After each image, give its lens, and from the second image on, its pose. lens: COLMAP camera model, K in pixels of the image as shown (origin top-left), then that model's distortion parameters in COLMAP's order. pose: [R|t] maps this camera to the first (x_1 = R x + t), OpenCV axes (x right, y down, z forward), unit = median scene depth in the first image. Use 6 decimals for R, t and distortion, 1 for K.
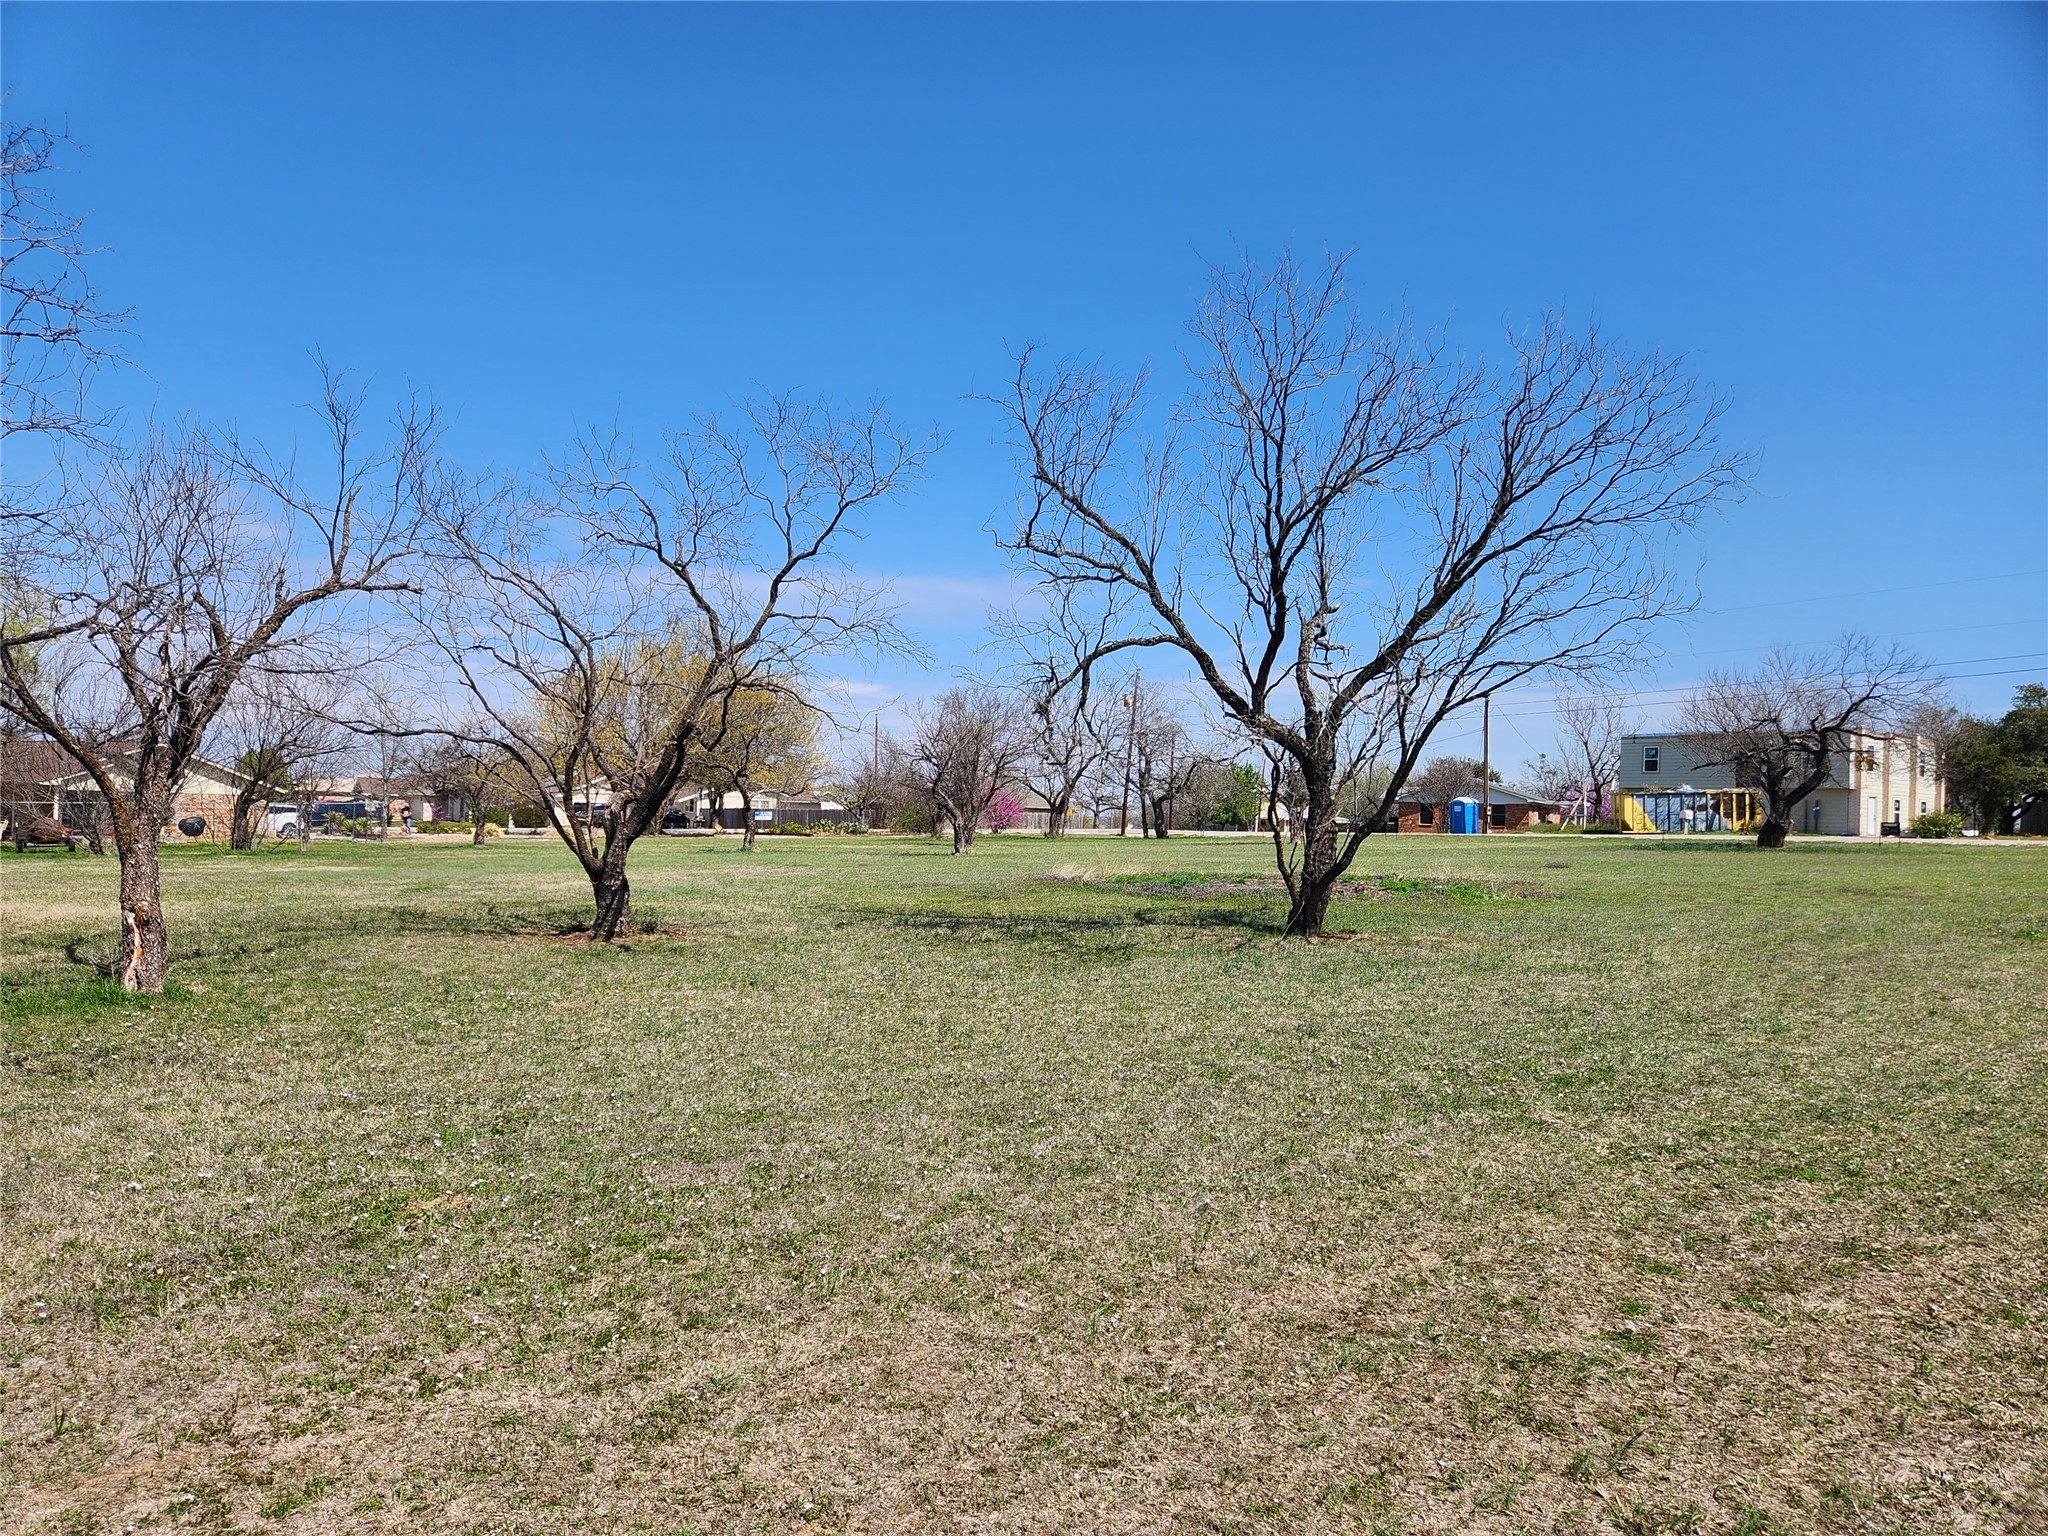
lens RADIAL K [[1349.7, 0, 994.2], [0, 1349.7, 799.0], [0, 0, 1]] dist [0.088756, -0.084162]
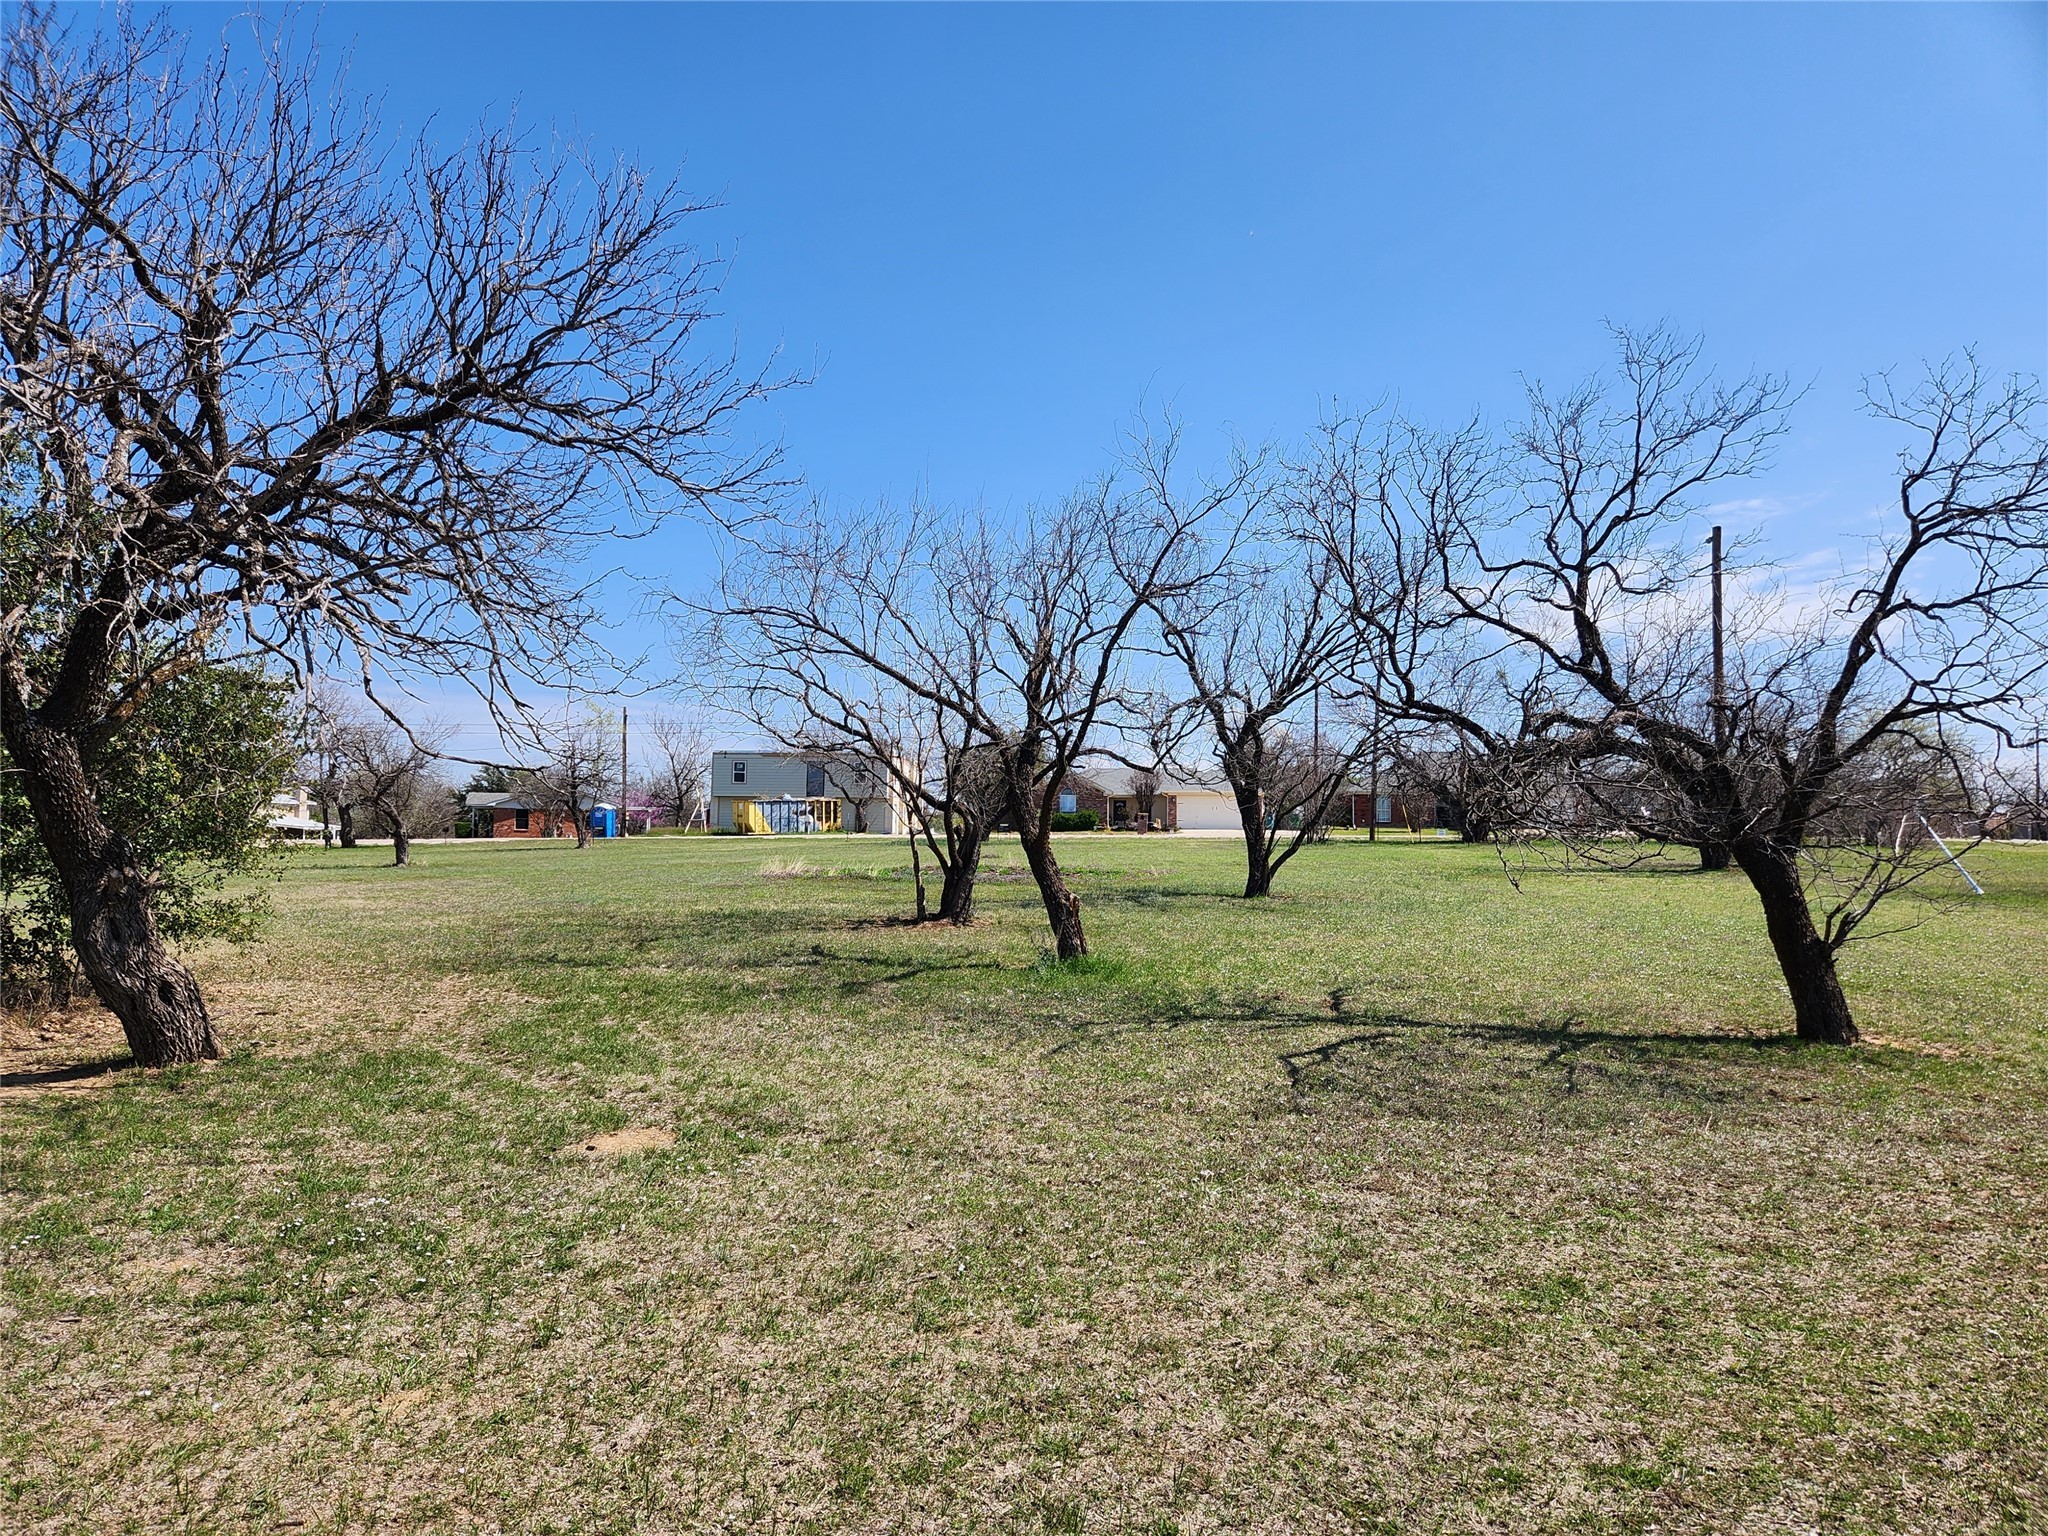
lens RADIAL K [[1349.7, 0, 994.2], [0, 1349.7, 799.0], [0, 0, 1]] dist [0.088756, -0.084162]
pose [[0.712571, 0.004823, 0.701584, -0.975732], [-0.001787, 0.999986, -0.005059, -0.000730], [-0.701598, 0.002351, 0.712569, 0.099866]]
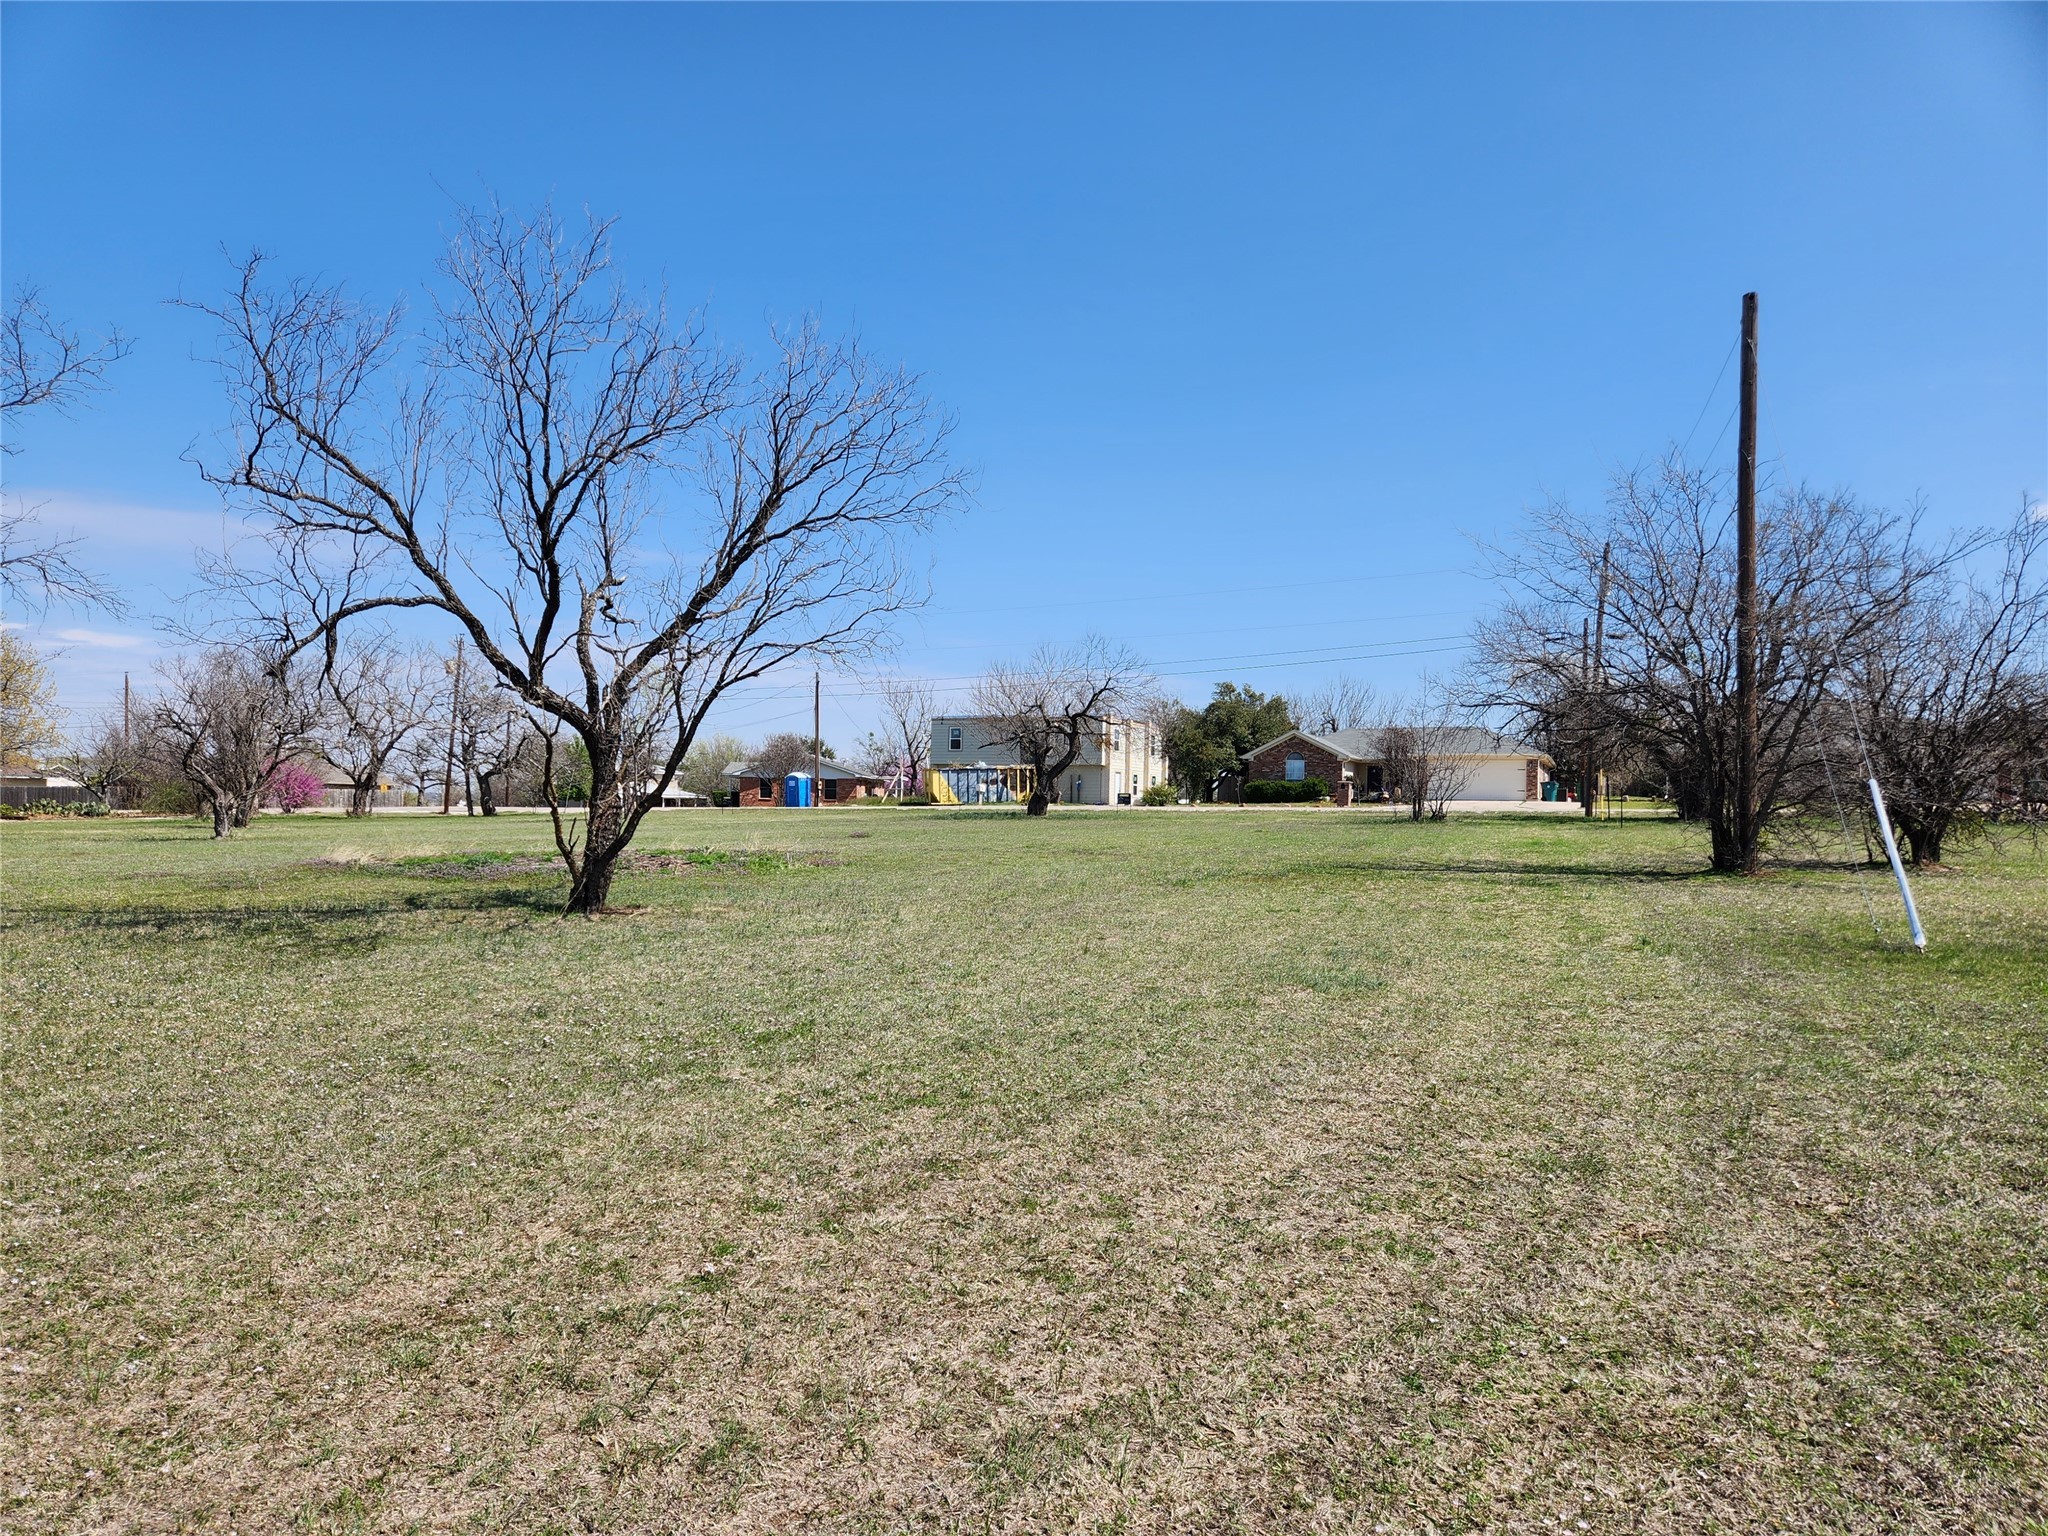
lens RADIAL K [[1349.7, 0, 994.2], [0, 1349.7, 799.0], [0, 0, 1]] dist [0.088756, -0.084162]
pose [[0.892382, -0.008807, 0.451195, 0.043937], [0.000517, 0.999829, 0.018493, 0.000075], [-0.451281, -0.016270, 0.892234, -0.008817]]
